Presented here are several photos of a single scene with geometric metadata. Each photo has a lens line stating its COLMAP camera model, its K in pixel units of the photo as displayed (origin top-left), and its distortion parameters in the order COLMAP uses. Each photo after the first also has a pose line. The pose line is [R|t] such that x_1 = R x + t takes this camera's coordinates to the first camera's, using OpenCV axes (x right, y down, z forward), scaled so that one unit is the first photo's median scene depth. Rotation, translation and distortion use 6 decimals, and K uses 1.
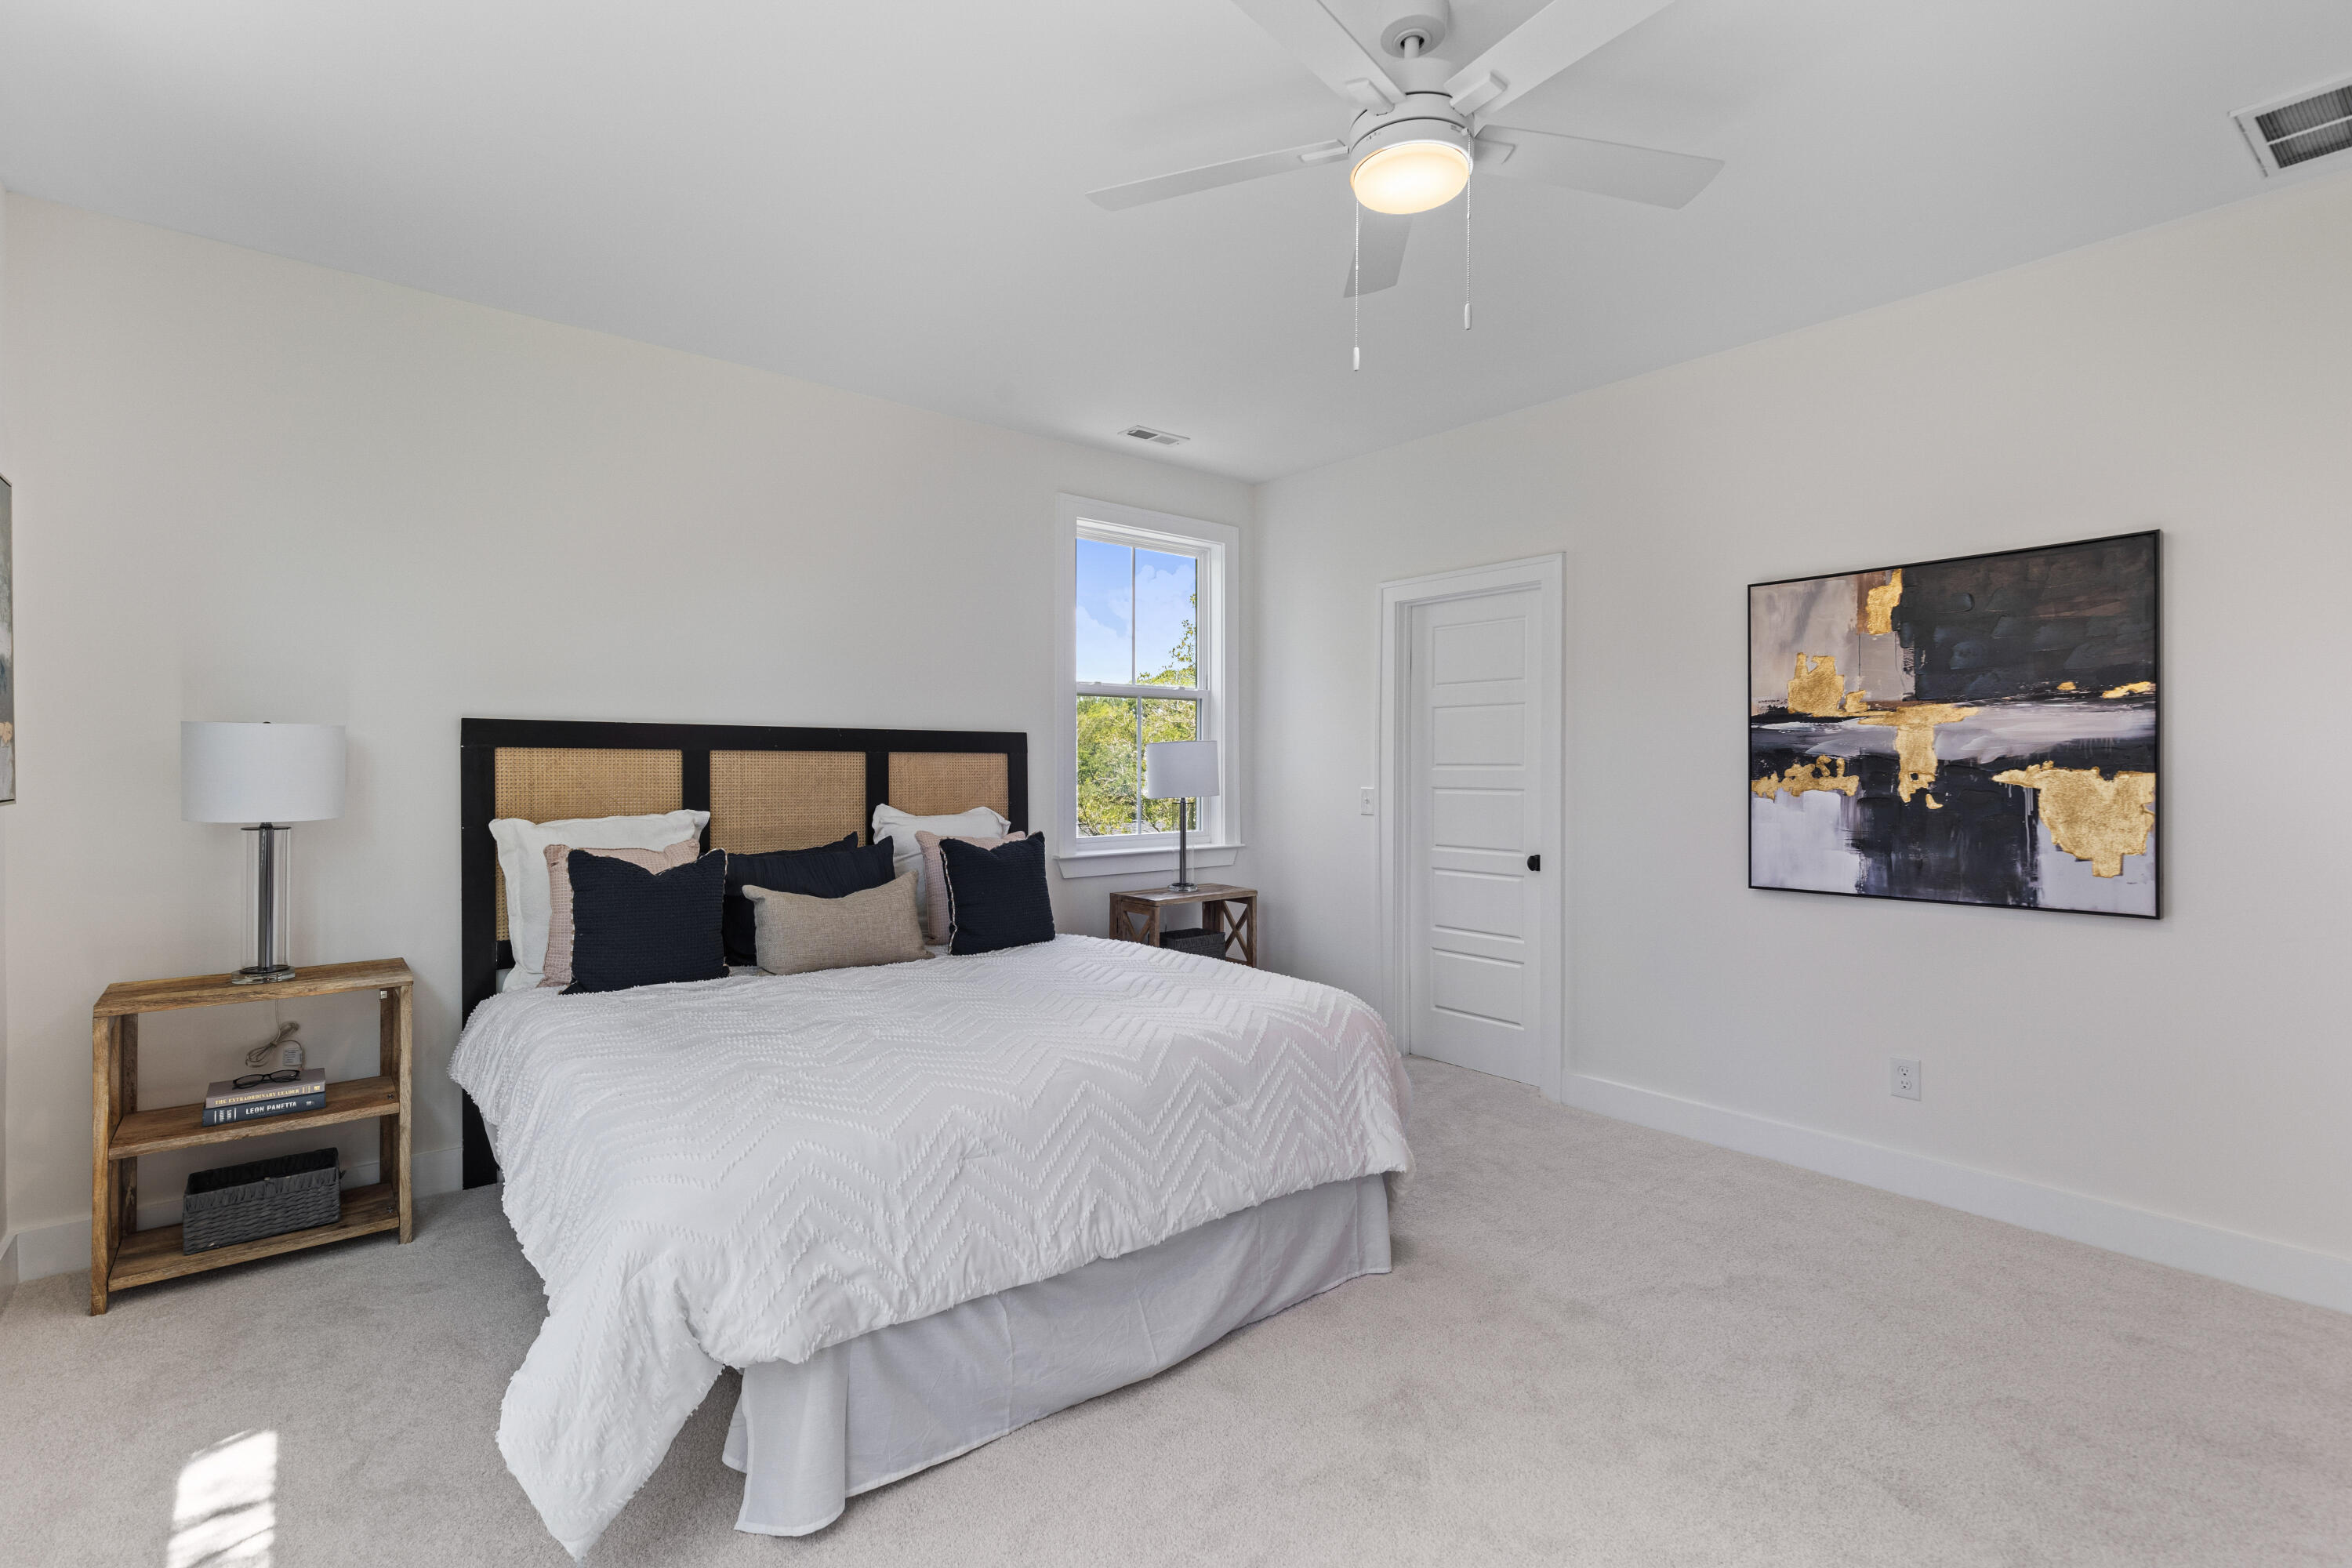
lens RADIAL K [[1066.3, 0, 1181.8], [0, 1066.3, 786.9], [0, 0, 1]] dist [0.012701, -0.000095]
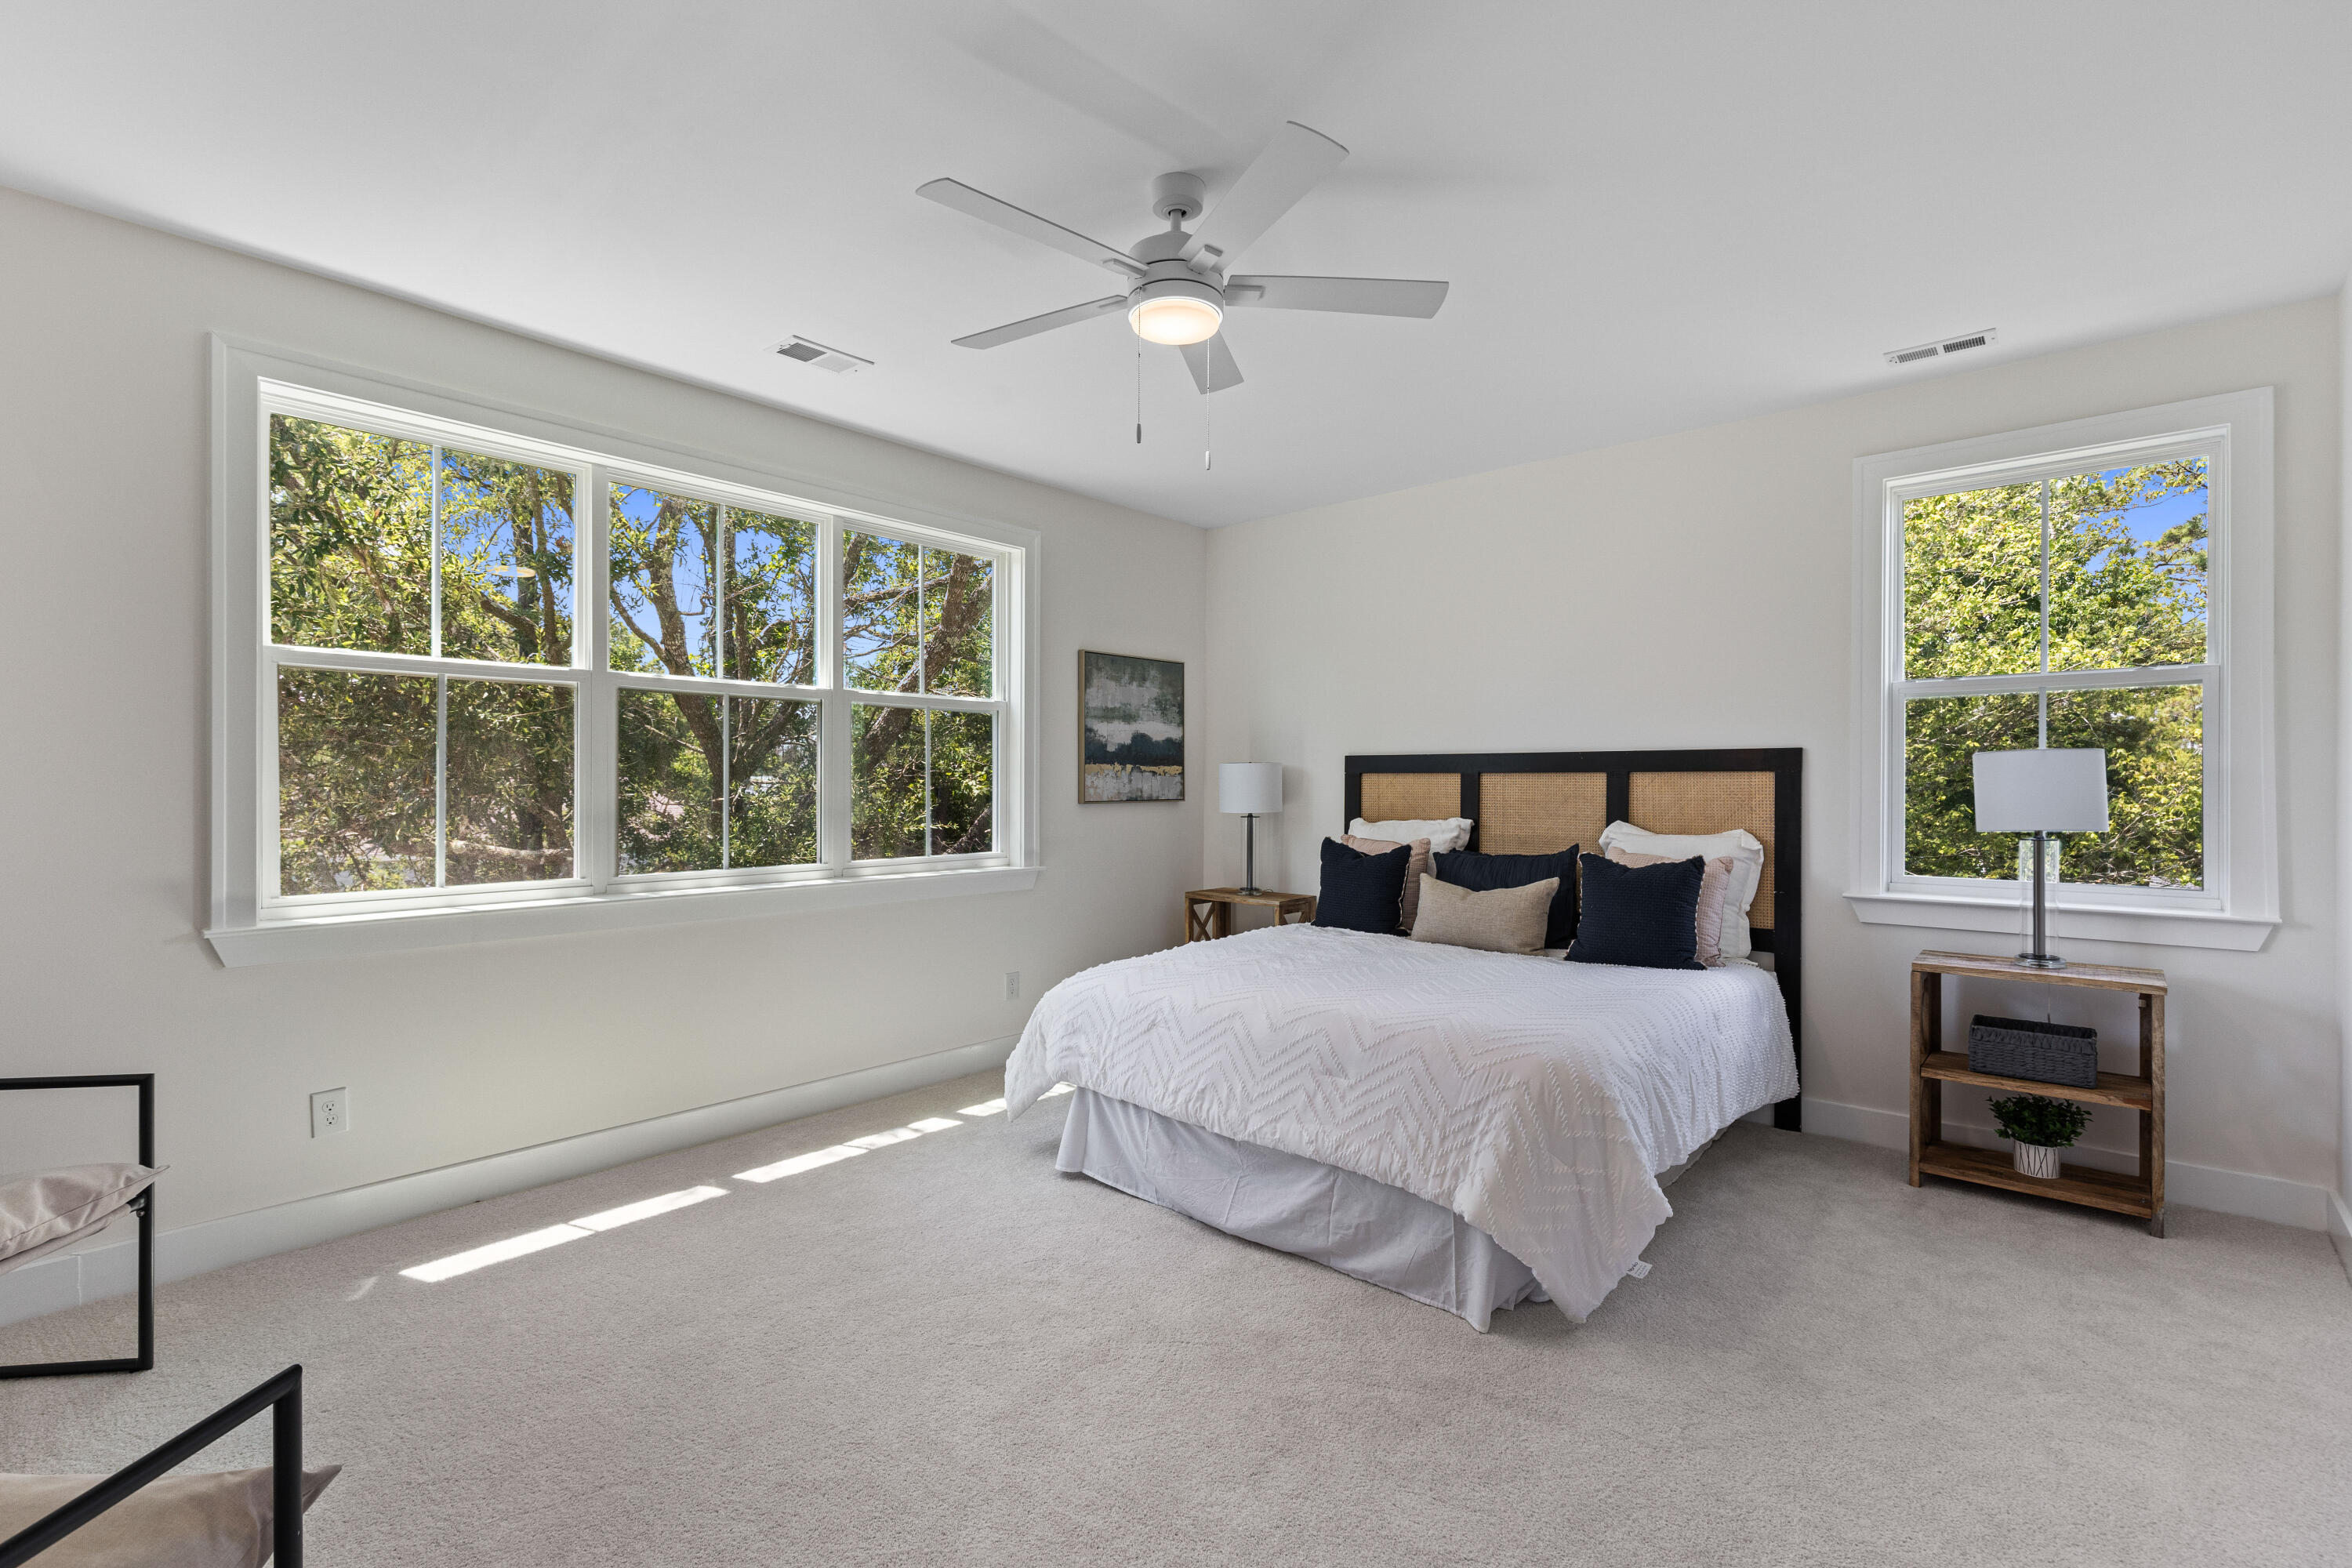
lens RADIAL K [[1066.3, 0, 1181.8], [0, 1066.3, 786.9], [0, 0, 1]] dist [0.012701, -0.000095]
pose [[0.182801, 0.007036, -0.983125, 0.798425], [-0.021236, 0.999769, 0.003207, -0.014711], [0.982921, 0.020291, 0.182908, 0.413373]]
